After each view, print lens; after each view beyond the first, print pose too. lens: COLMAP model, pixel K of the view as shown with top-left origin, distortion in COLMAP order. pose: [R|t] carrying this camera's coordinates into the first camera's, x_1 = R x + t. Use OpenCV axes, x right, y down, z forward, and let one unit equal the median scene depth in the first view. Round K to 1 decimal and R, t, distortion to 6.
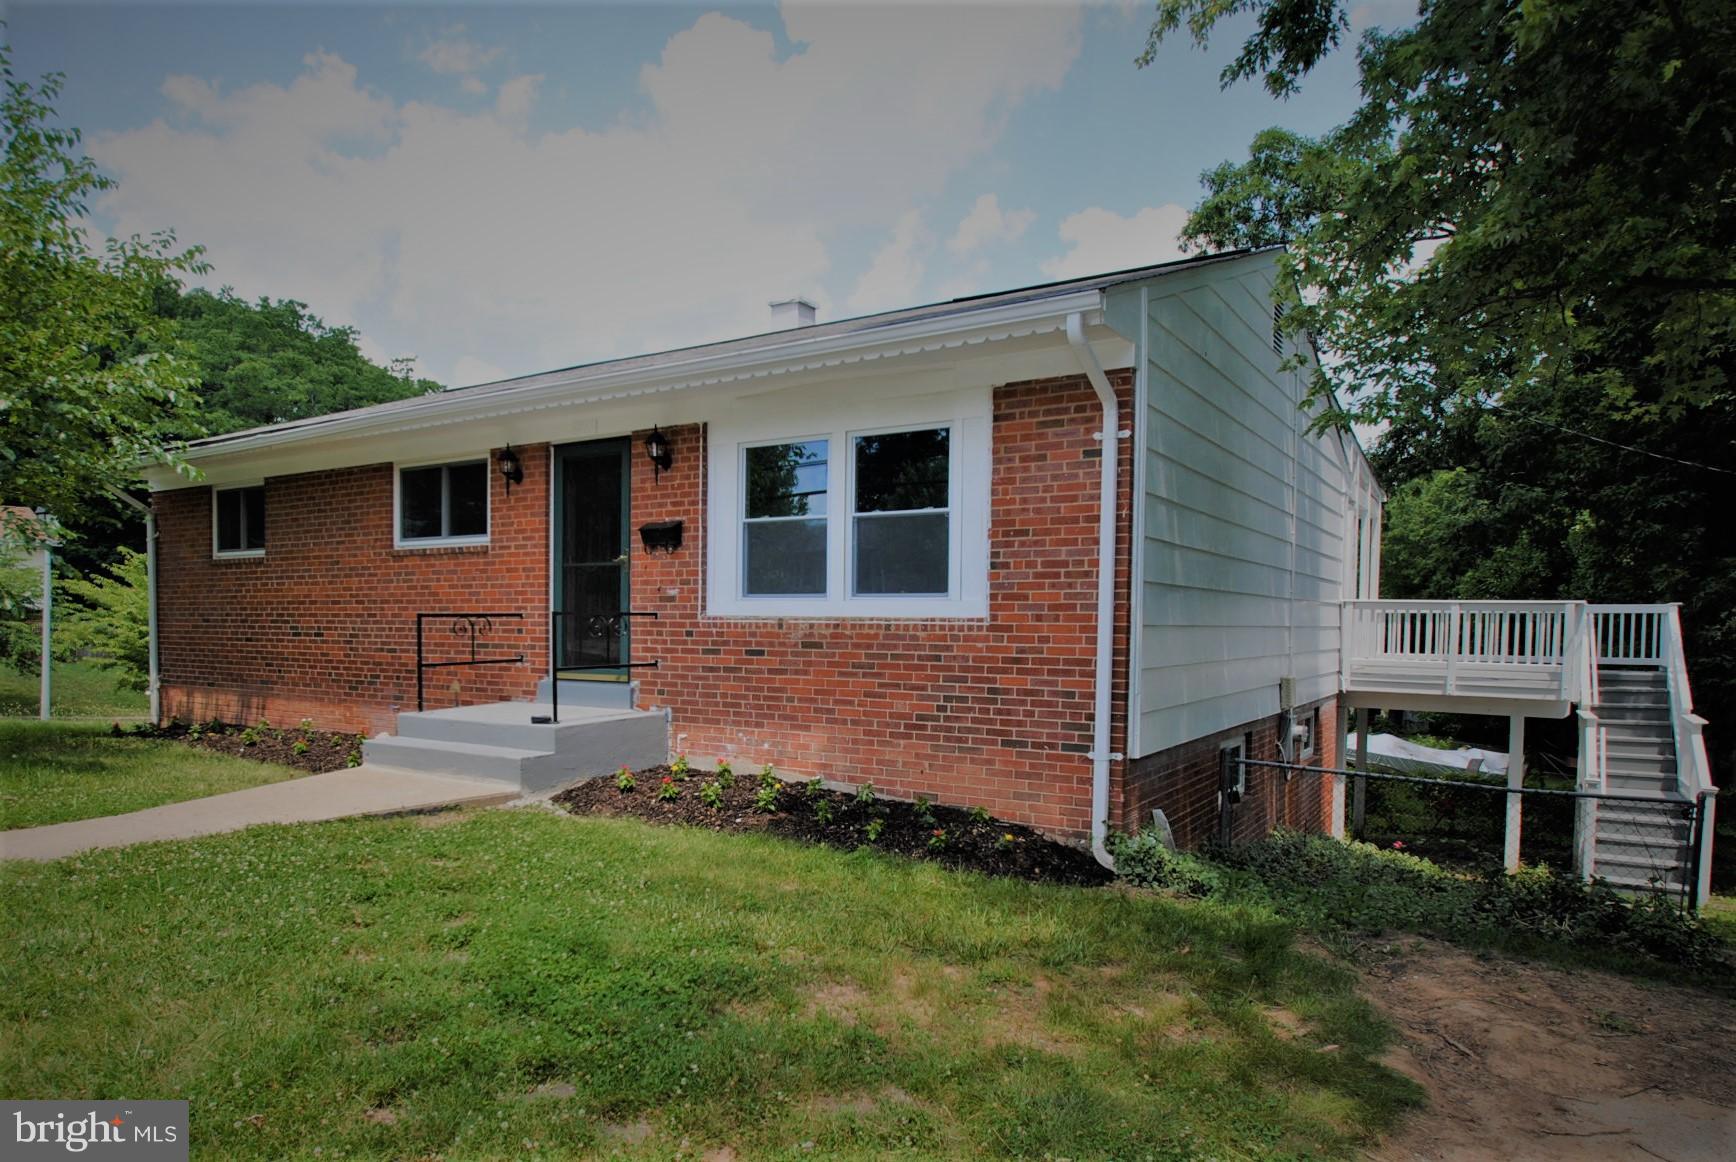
lens RADIAL K [[1074.1, 0, 797.7], [0, 1074.1, 667.8], [0, 0, 1]] dist [-0.015357, -0.001660]
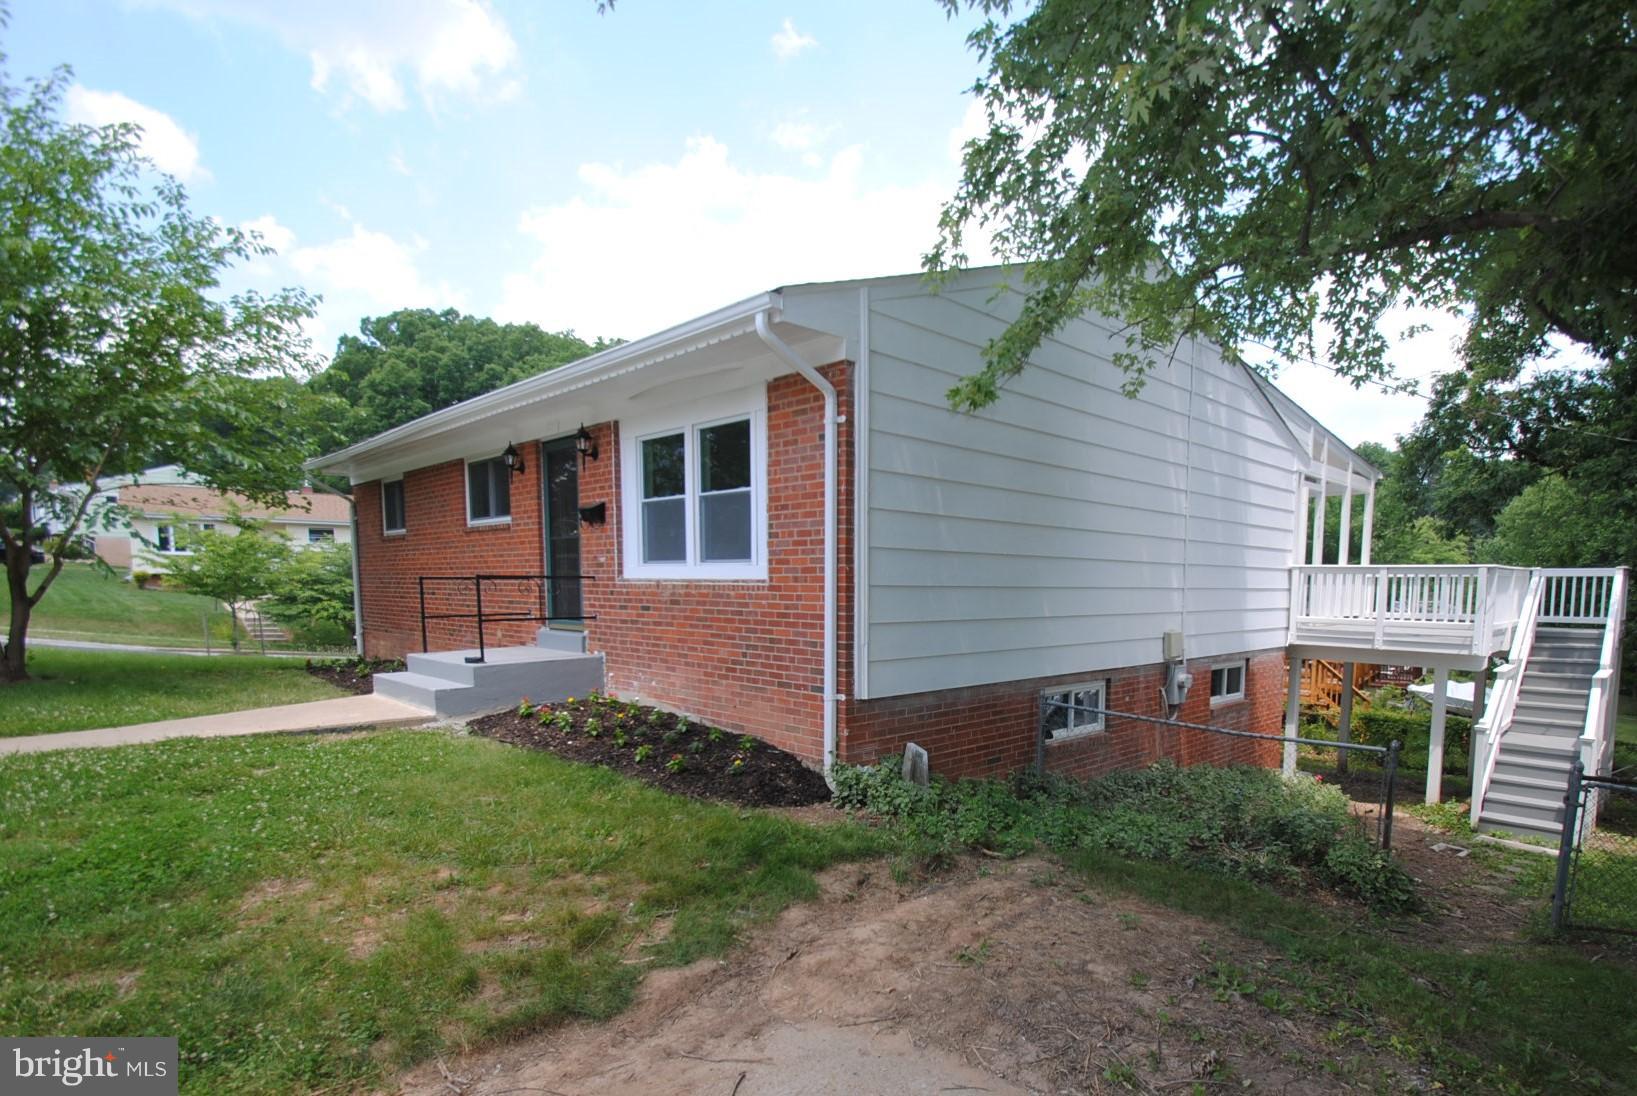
lens RADIAL K [[845.0, 0, 824.2], [0, 845.0, 668.5], [0, 0, 1]] dist [0.002208, 0.000242]
pose [[0.991483, 0.013607, -0.129527, 0.333050], [-0.006372, 0.998404, 0.056114, -0.000718], [0.130084, -0.054811, 0.989987, 0.066176]]
